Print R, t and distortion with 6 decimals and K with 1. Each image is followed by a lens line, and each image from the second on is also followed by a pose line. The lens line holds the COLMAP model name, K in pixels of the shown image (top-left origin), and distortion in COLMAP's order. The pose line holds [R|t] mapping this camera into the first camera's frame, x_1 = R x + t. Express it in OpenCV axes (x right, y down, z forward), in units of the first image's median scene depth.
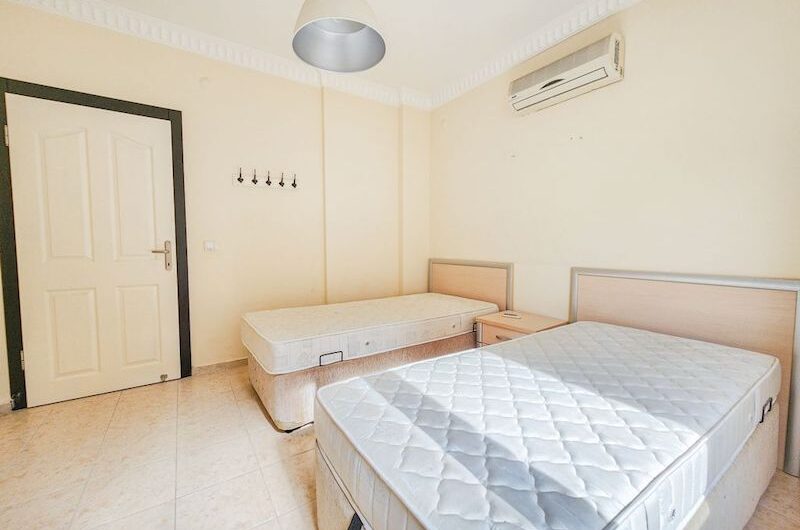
lens RADIAL K [[325.2, 0, 399.7], [0, 325.2, 261.8], [0, 0, 1]] dist [0.001028, -0.000206]
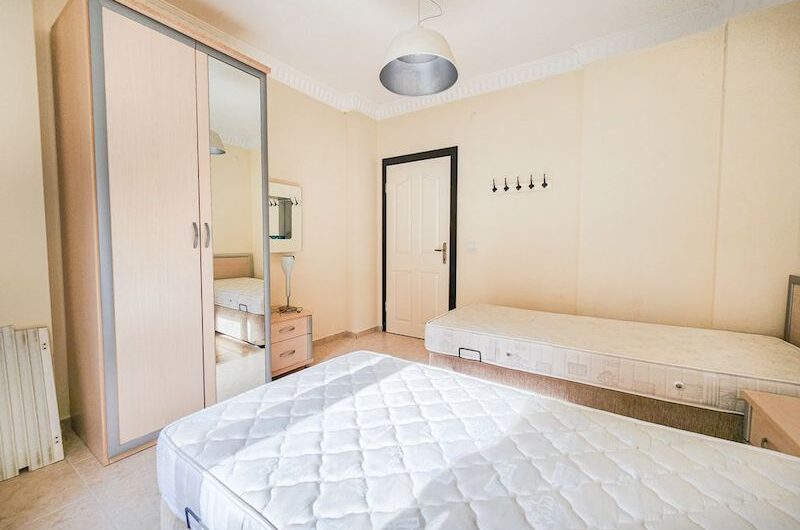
lens RADIAL K [[325.2, 0, 399.7], [0, 325.2, 261.8], [0, 0, 1]] dist [0.001028, -0.000206]
pose [[0.382501, 0.052871, -0.922441, 0.503311], [-0.056499, 0.997832, 0.033764, -0.019112], [0.922226, 0.039202, 0.384659, 0.287551]]
